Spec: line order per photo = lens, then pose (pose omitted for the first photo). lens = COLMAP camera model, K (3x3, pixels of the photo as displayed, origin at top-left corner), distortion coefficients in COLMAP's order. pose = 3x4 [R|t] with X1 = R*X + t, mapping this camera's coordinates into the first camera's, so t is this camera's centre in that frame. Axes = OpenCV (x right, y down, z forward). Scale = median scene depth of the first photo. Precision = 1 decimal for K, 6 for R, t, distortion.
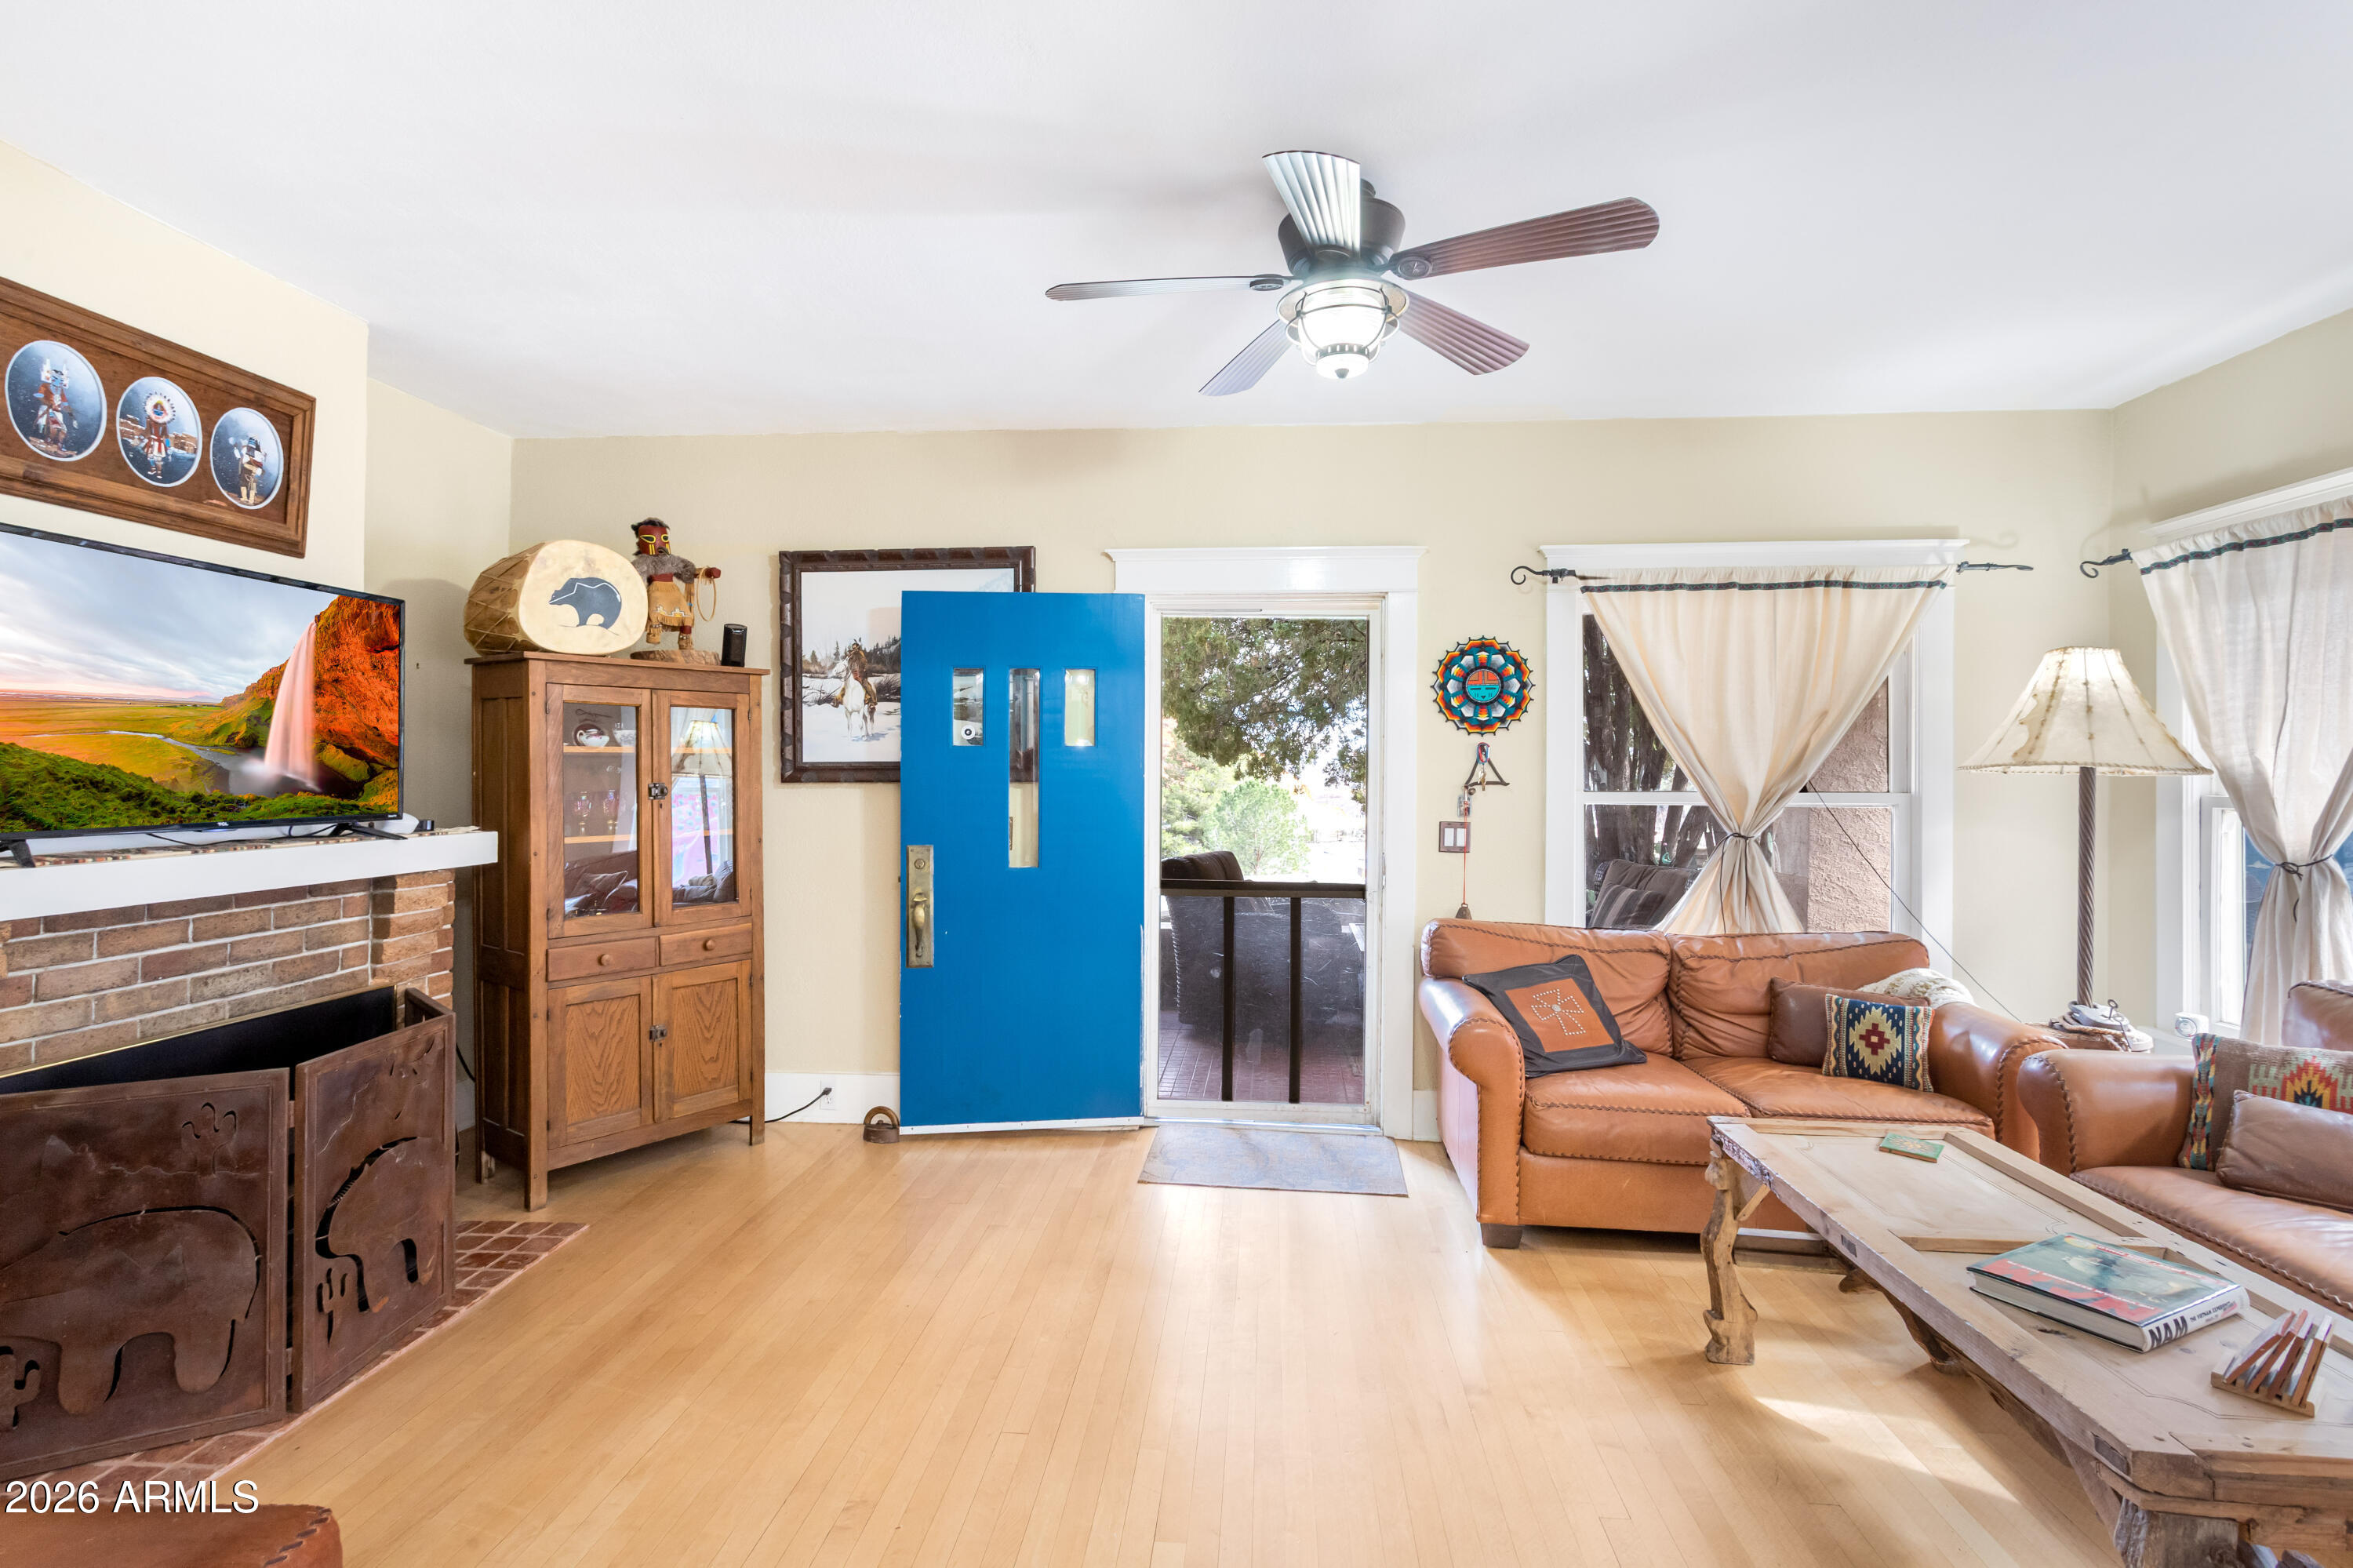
lens RADIAL K [[1159.8, 0, 1182.4], [0, 1159.8, 765.9], [0, 0, 1]] dist [0.002378, 0.000882]
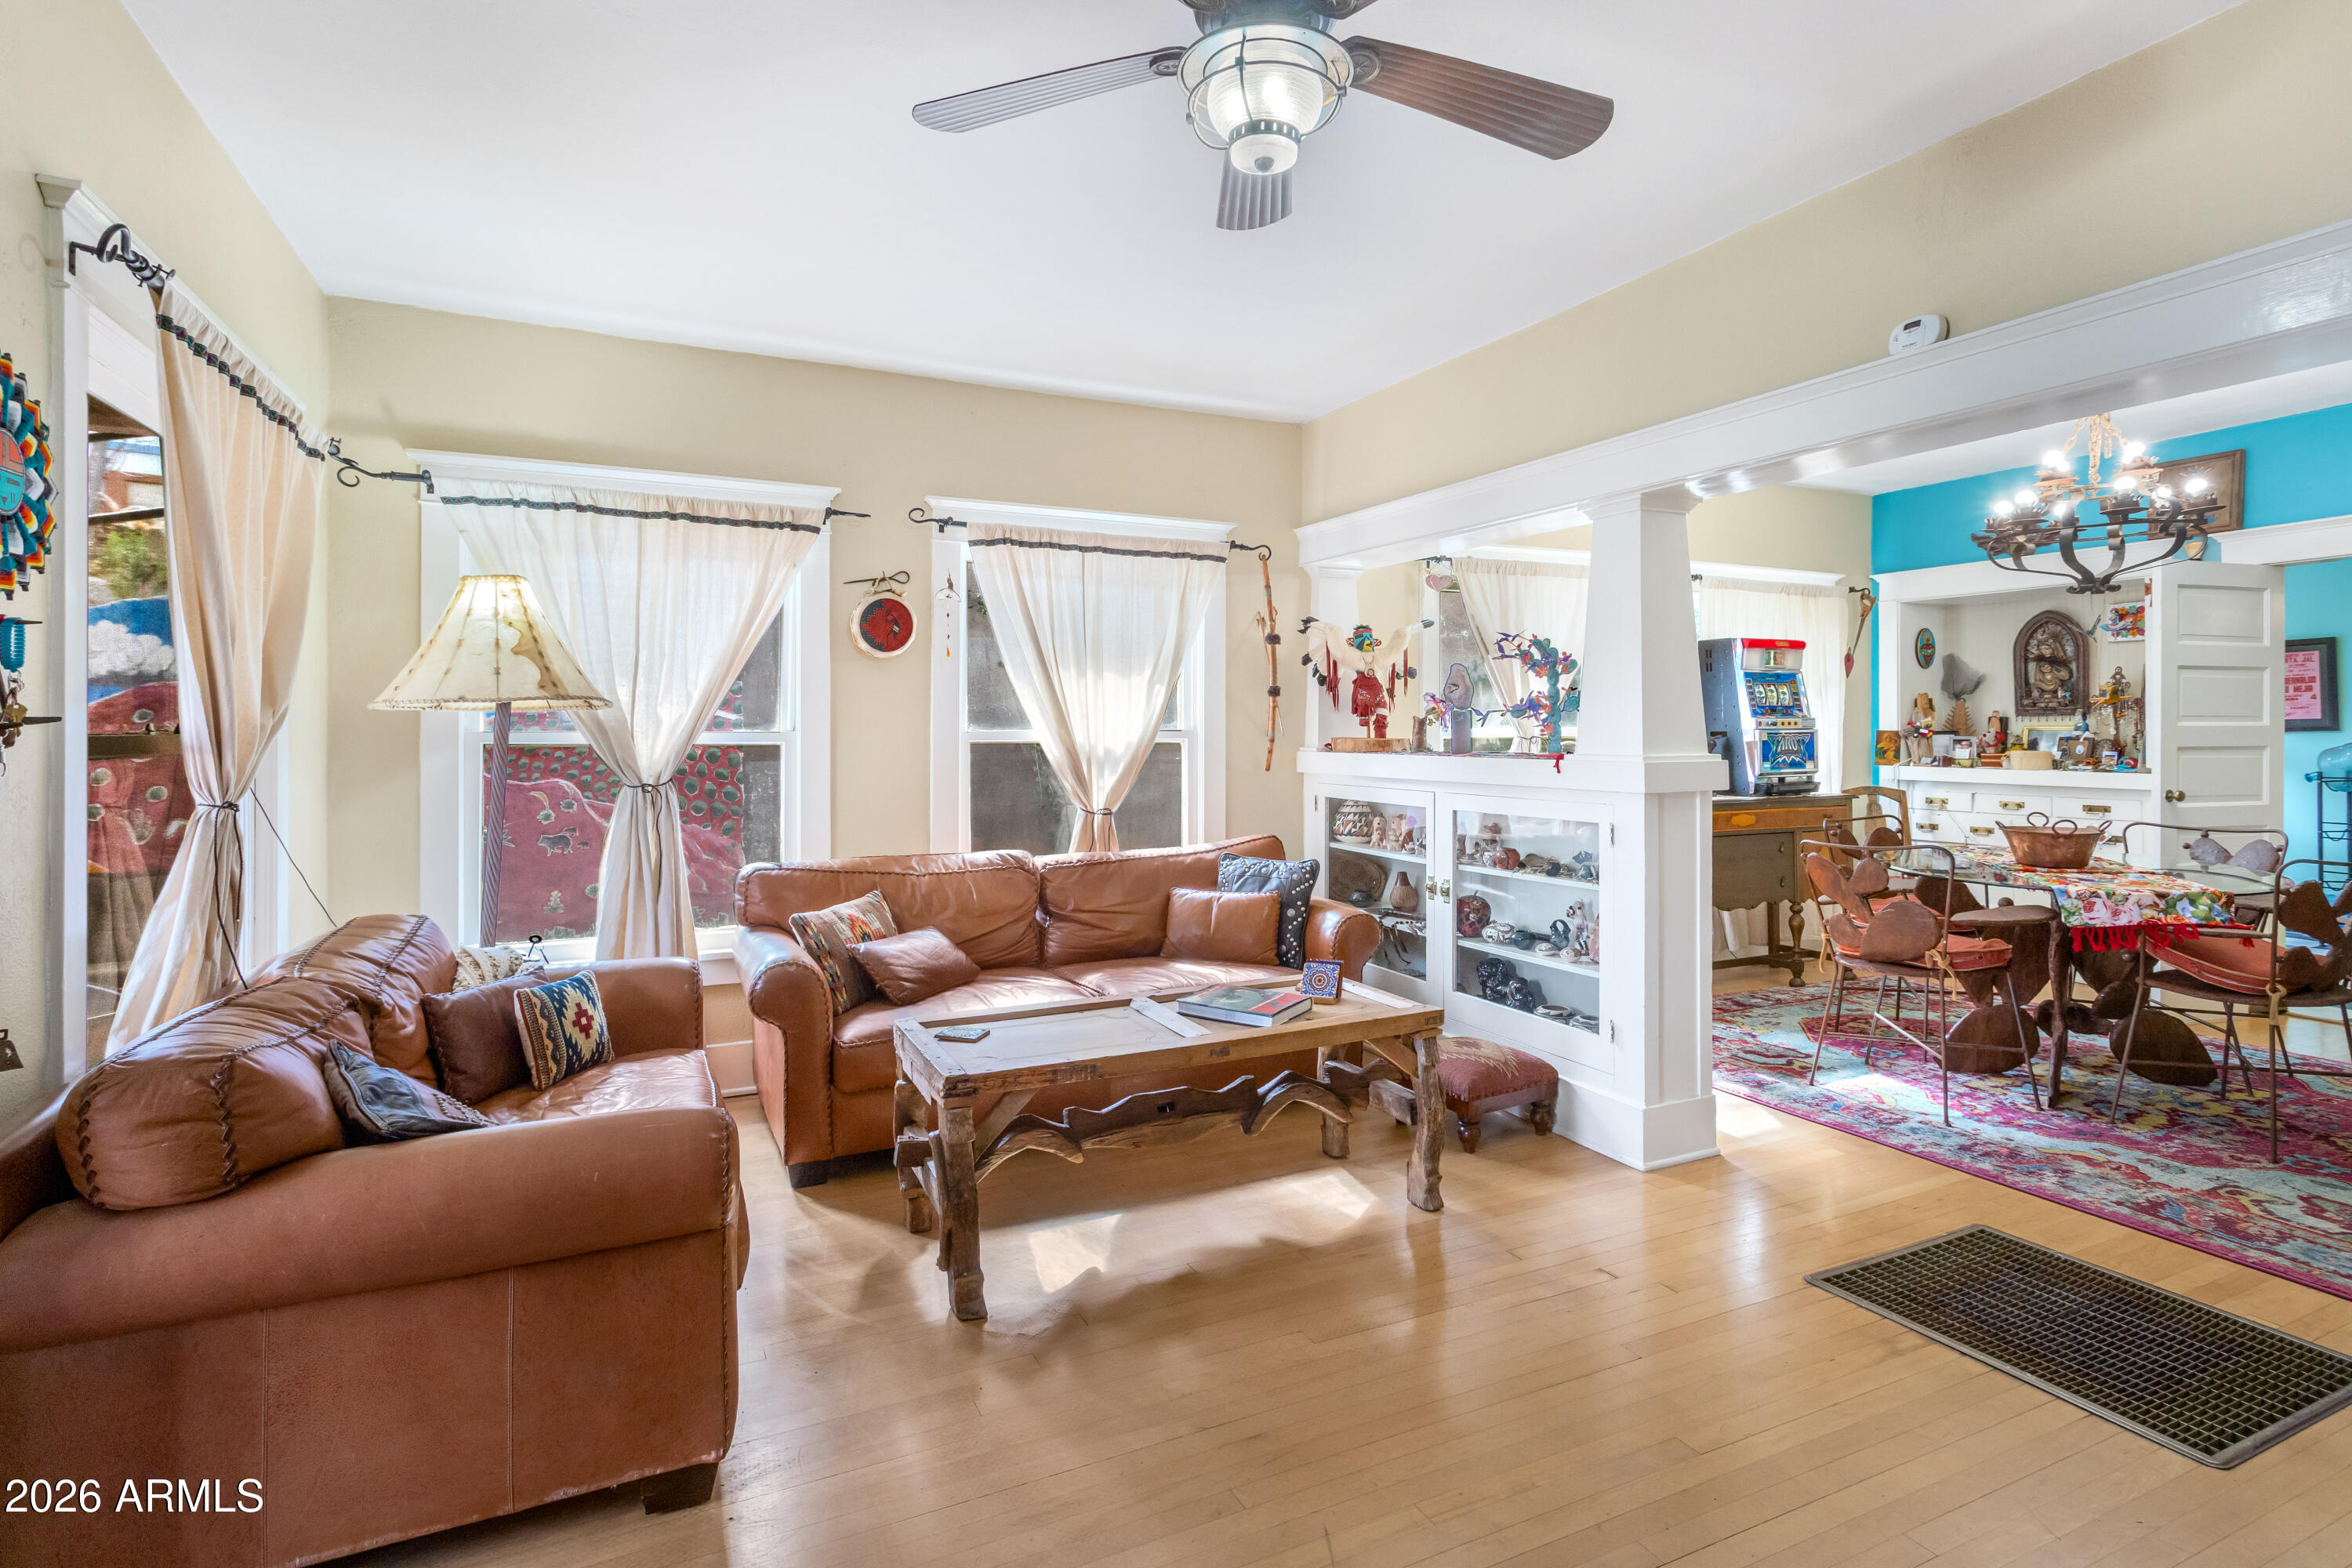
lens RADIAL K [[1155.3, 0, 1192.2], [0, 1155.3, 729.3], [0, 0, 1]] dist [0.002884, 0.000434]
pose [[-0.503162, -0.006428, 0.864168, -0.296781], [-0.009309, 0.999955, 0.002018, 0.014487], [-0.864142, -0.007029, -0.503199, 0.875828]]
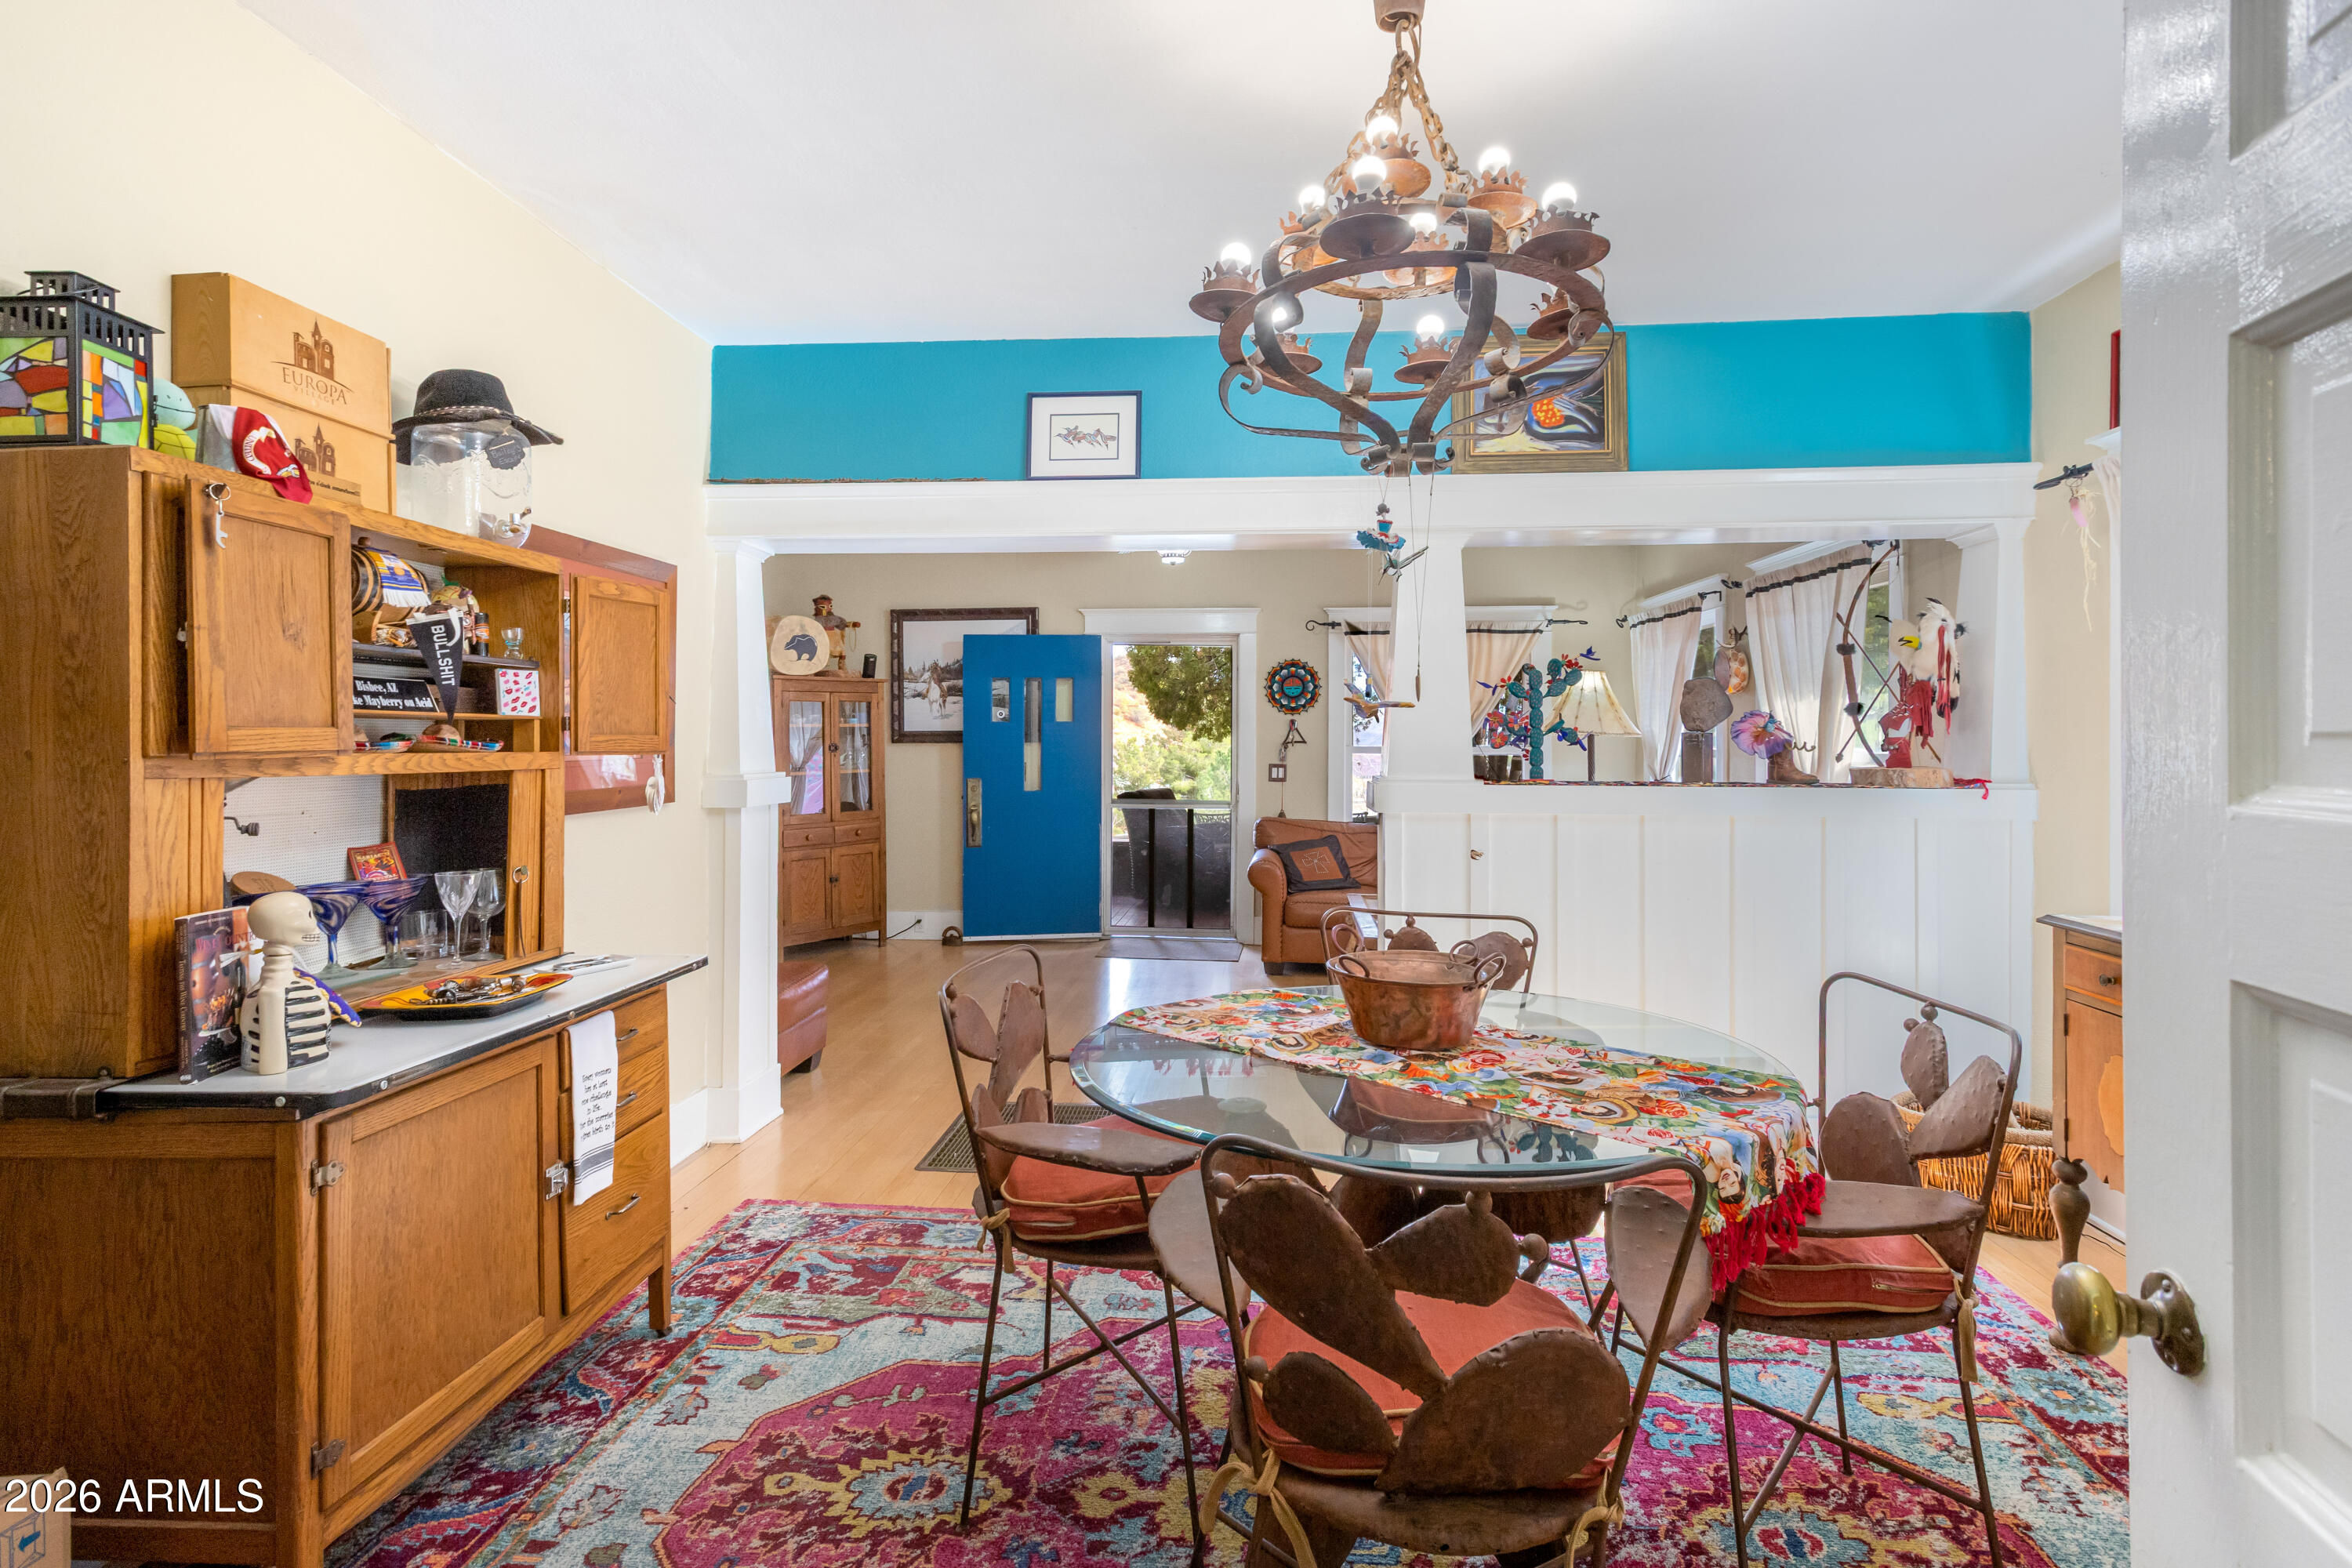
lens RADIAL K [[1178.8, 0, 1200.2], [0, 1178.8, 728.5], [0, 0, 1]] dist [0.002561, 0.000160]
pose [[0.999941, -0.002839, 0.010512, 0.102460], [0.002822, 0.999995, 0.001637, -0.009438], [-0.010516, -0.001608, 0.999943, -0.819103]]
